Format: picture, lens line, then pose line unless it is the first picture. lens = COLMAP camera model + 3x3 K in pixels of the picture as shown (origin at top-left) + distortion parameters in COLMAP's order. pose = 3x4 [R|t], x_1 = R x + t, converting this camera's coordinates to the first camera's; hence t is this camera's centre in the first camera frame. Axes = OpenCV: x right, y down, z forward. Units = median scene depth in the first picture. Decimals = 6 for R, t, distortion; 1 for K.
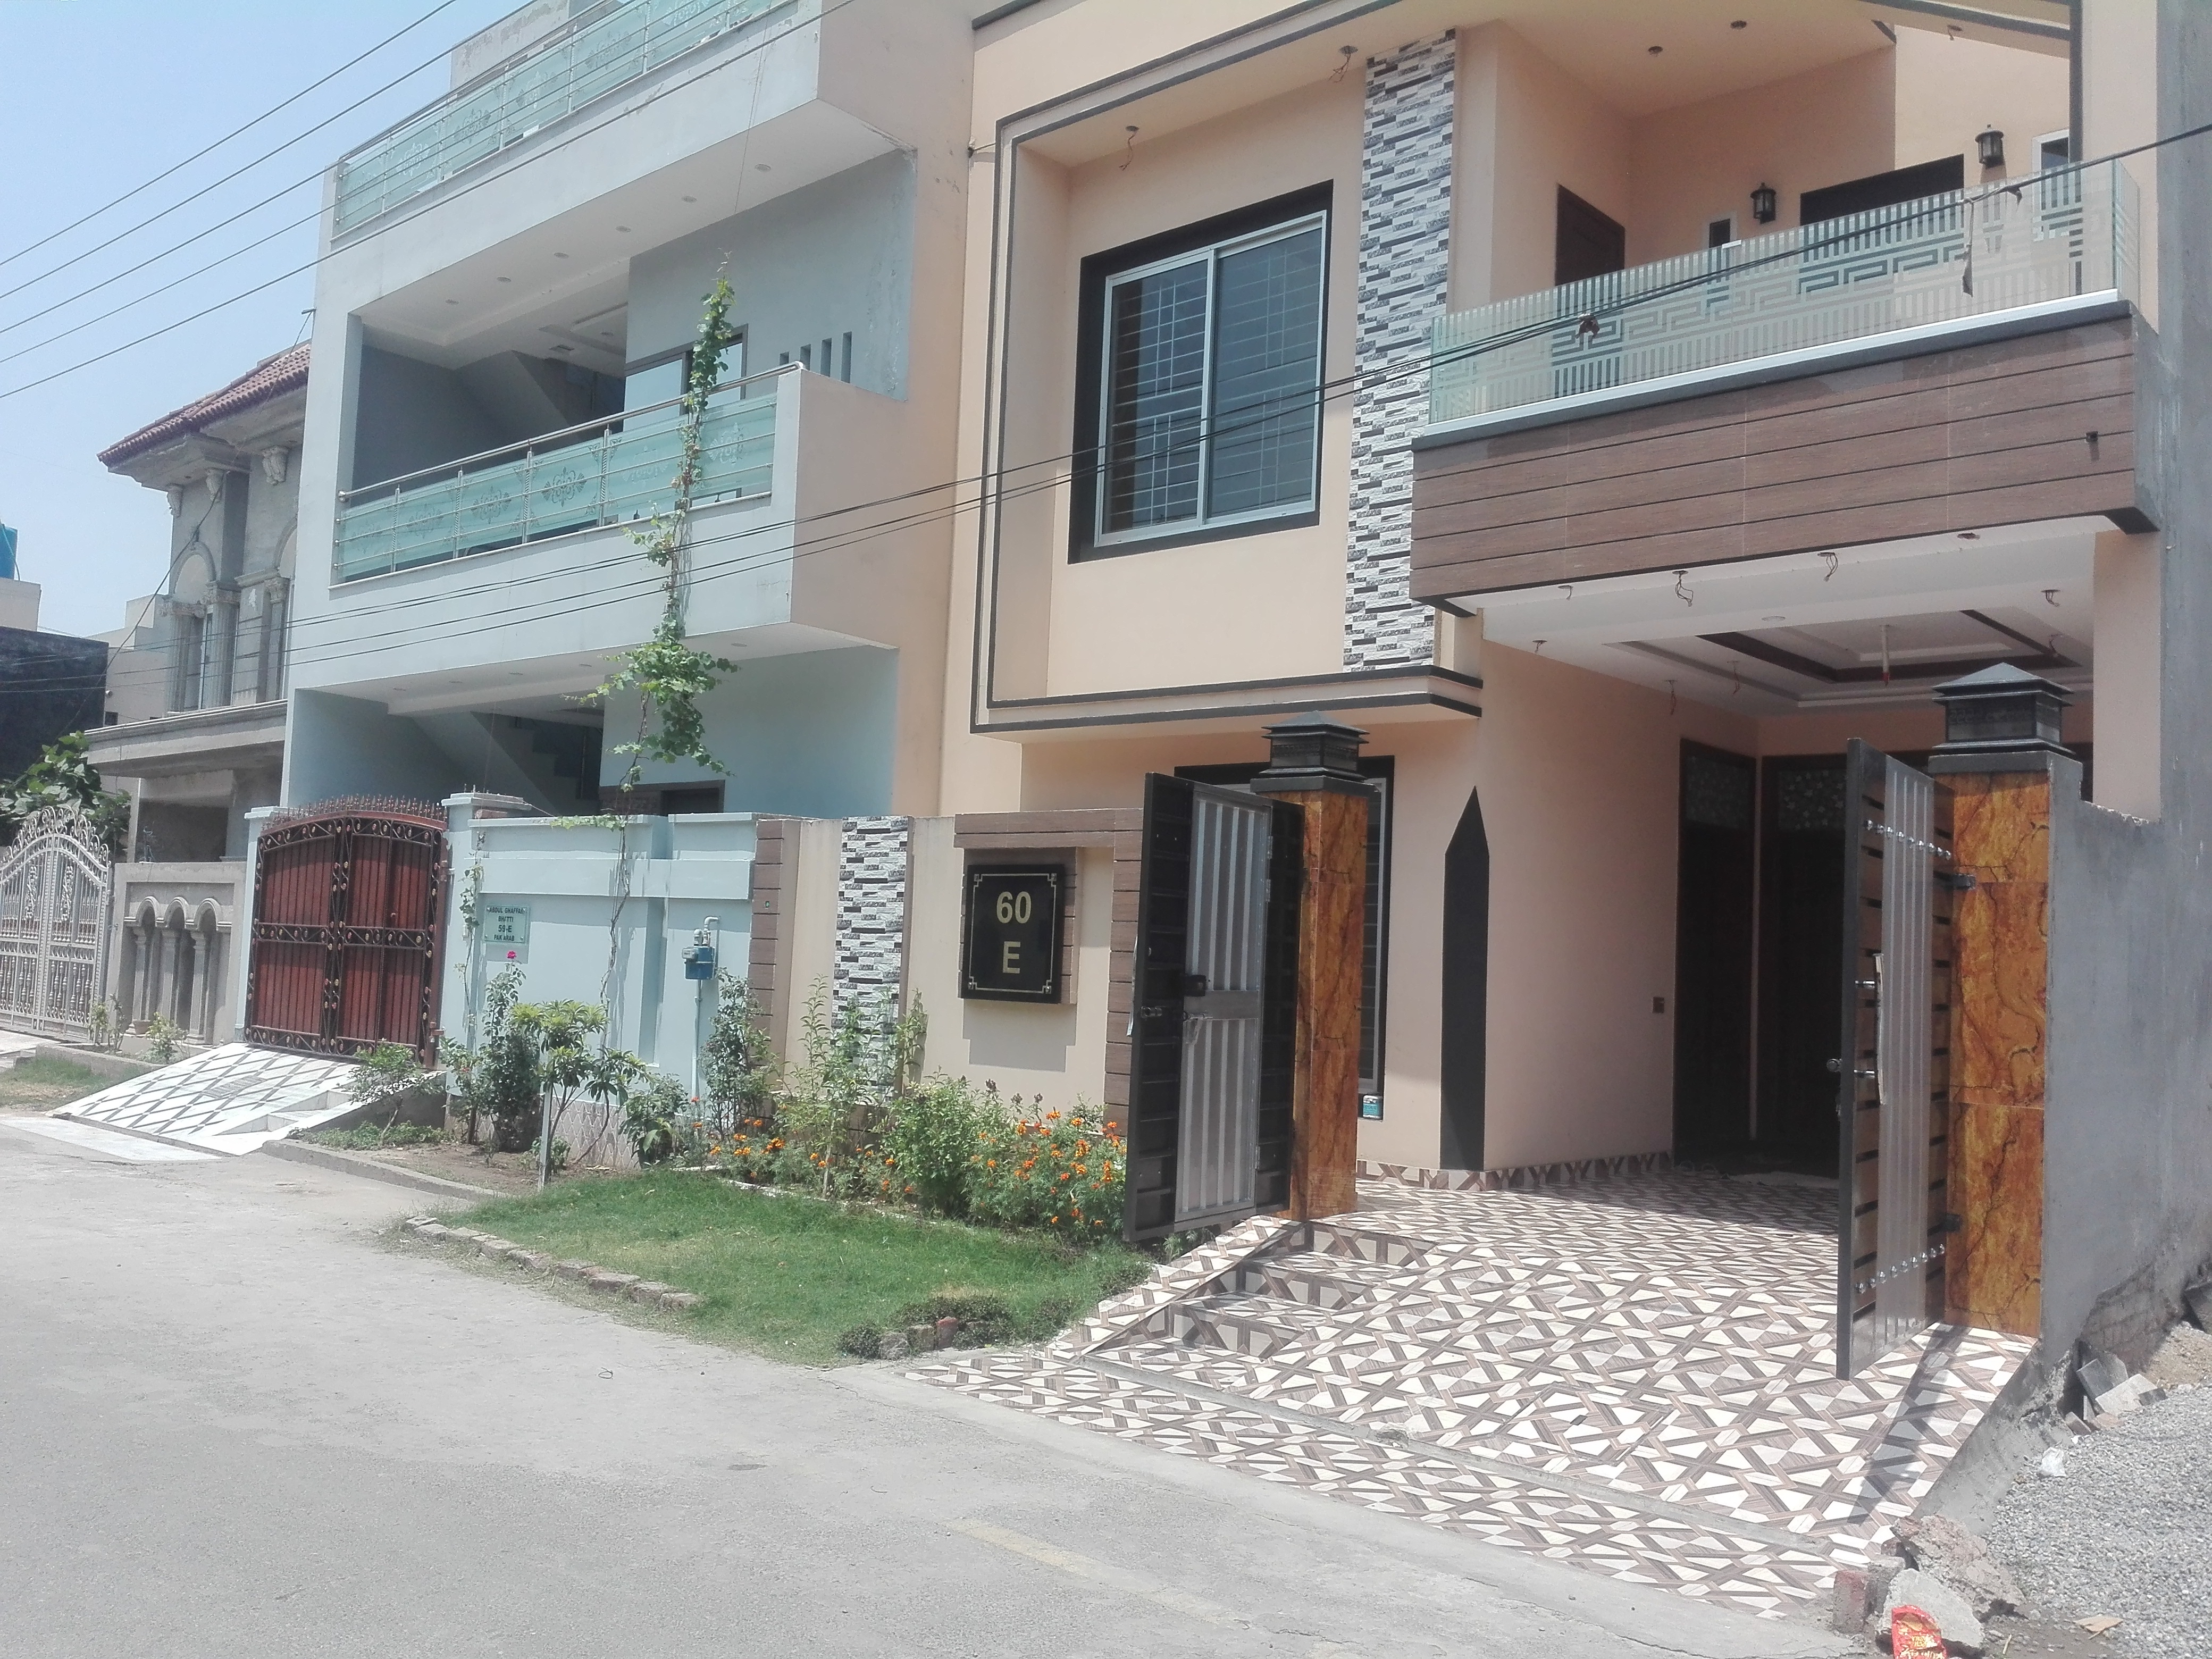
lens RADIAL K [[1786.7, 0, 1101.3], [0, 1786.7, 839.5], [0, 0, 1]] dist [0.110527, -0.231094]
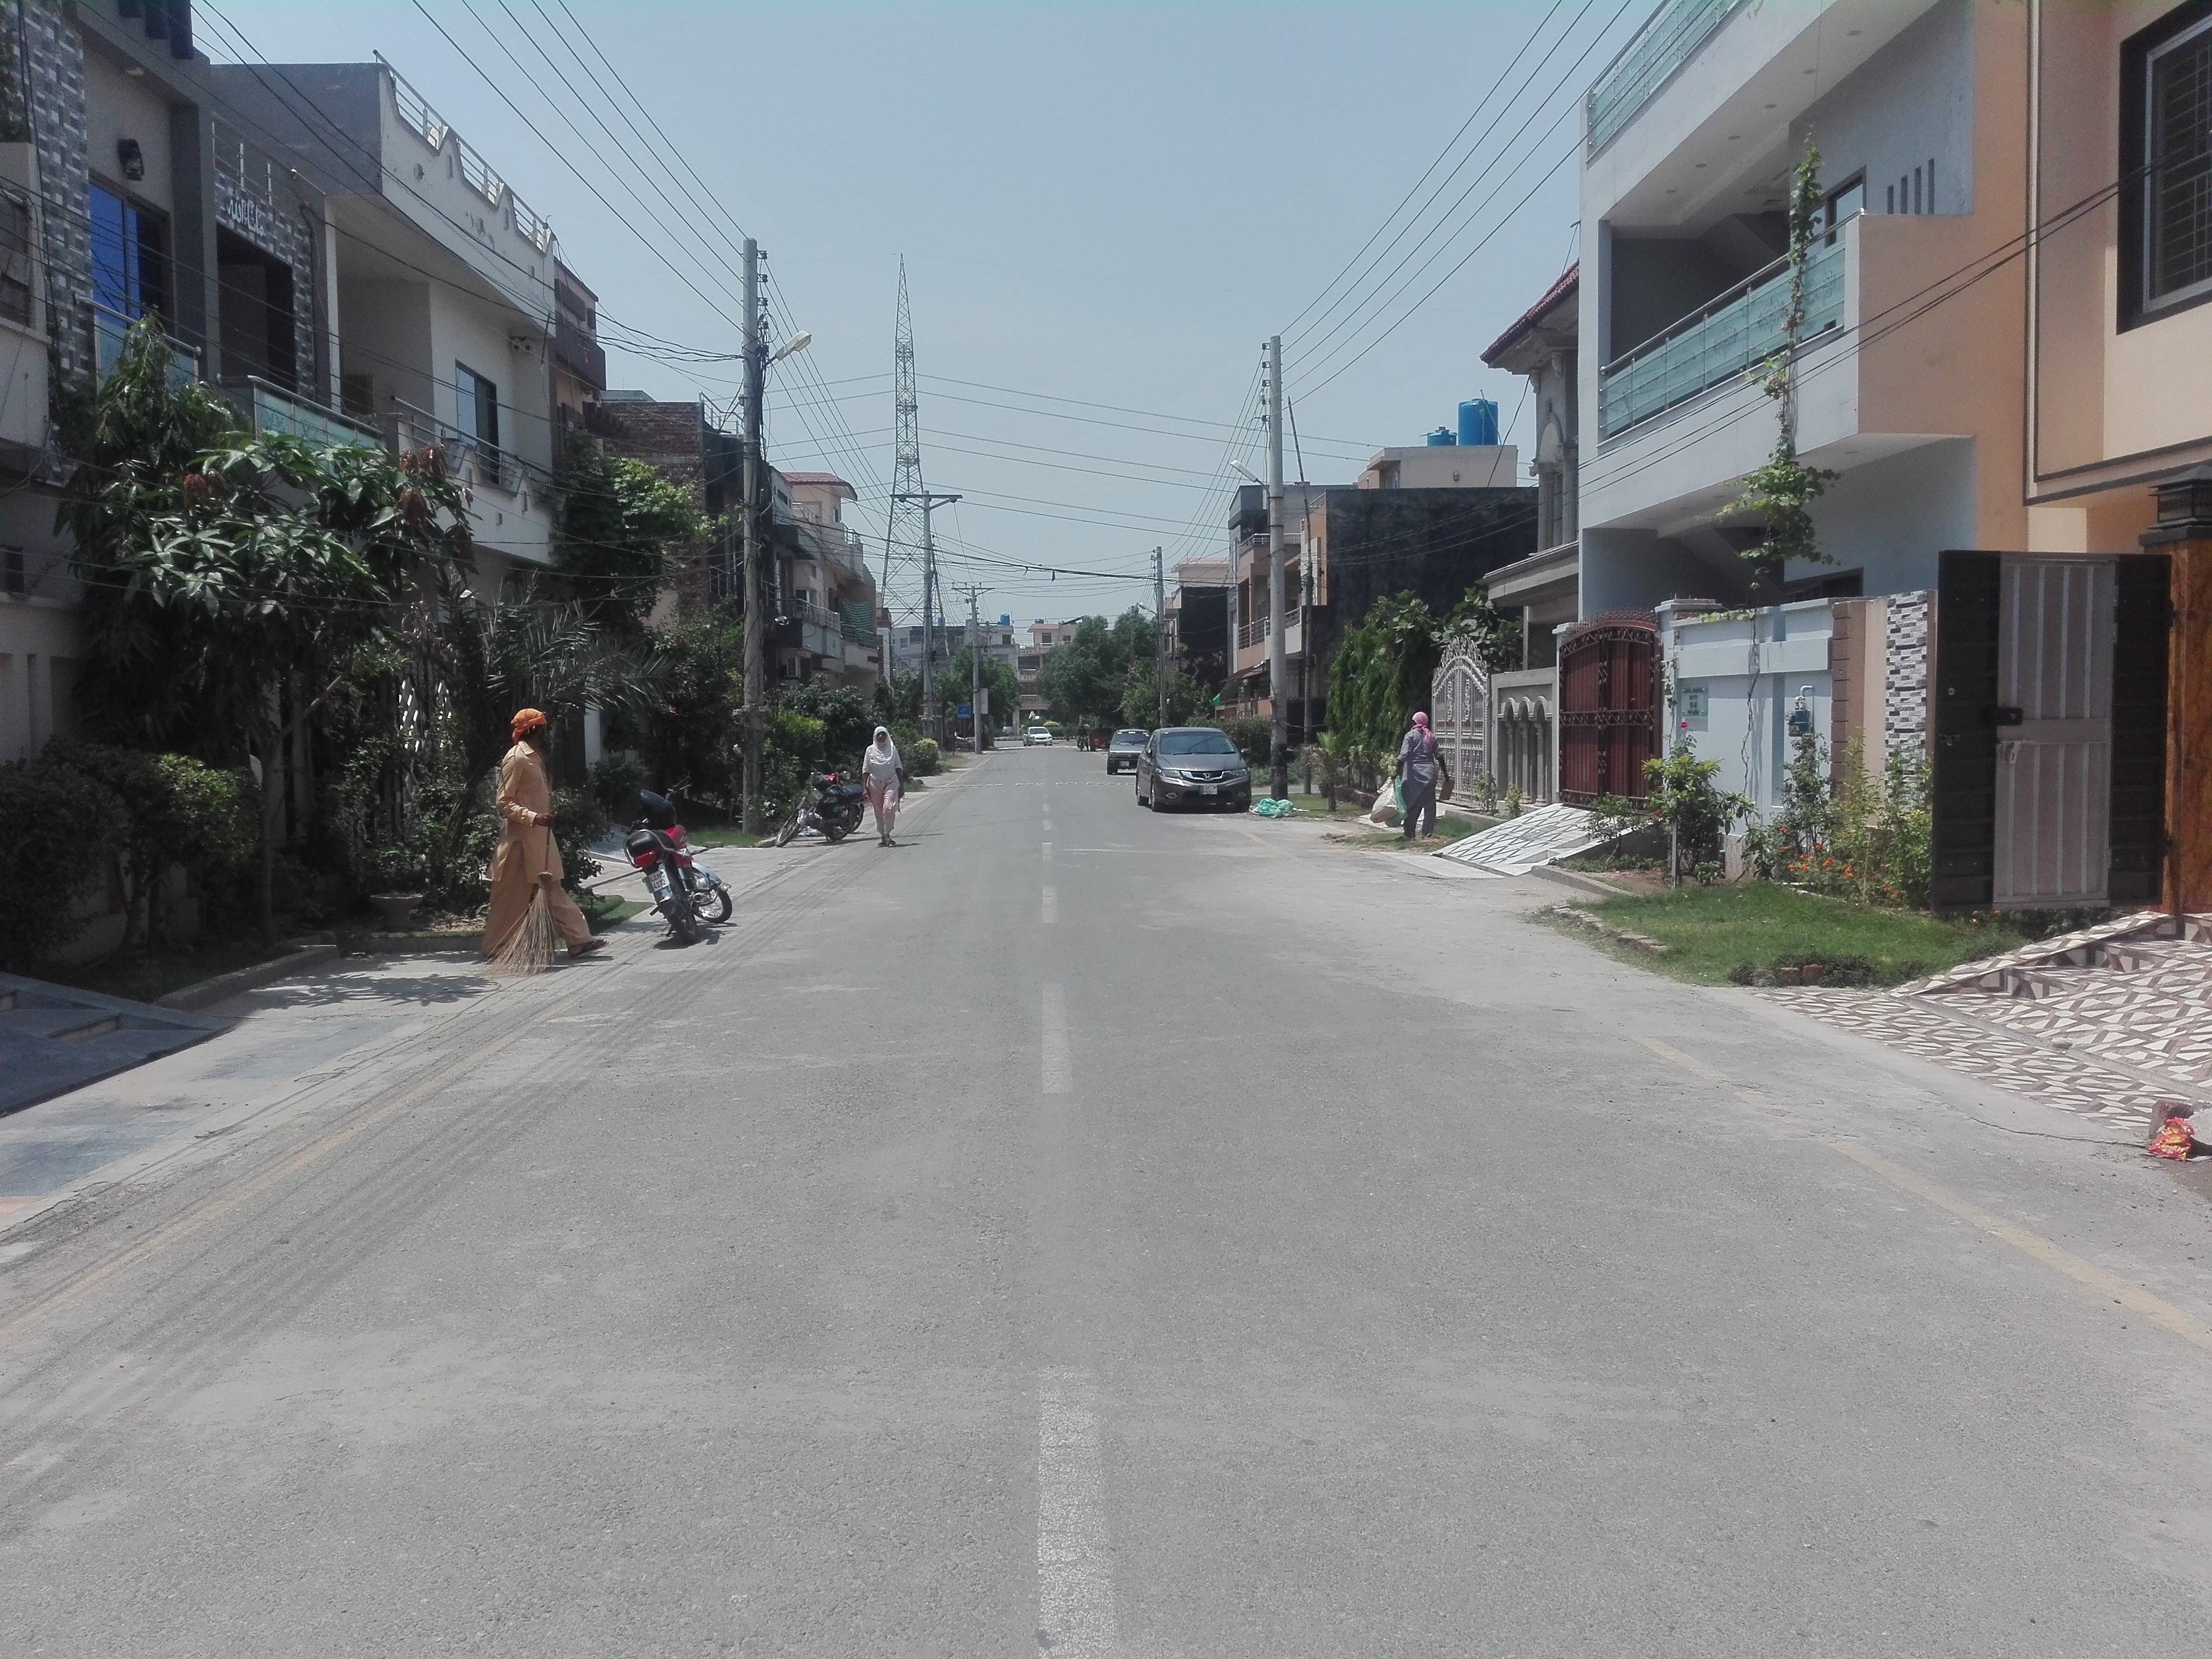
lens RADIAL K [[1783.7, 0, 1106.0], [0, 1783.7, 829.5], [0, 0, 1]] dist [0.100677, -0.201119]
pose [[0.693905, -0.007405, -0.720028, 0.370851], [0.086322, 0.993591, 0.072972, 0.010124], [0.714874, -0.112790, 0.690097, -0.230391]]
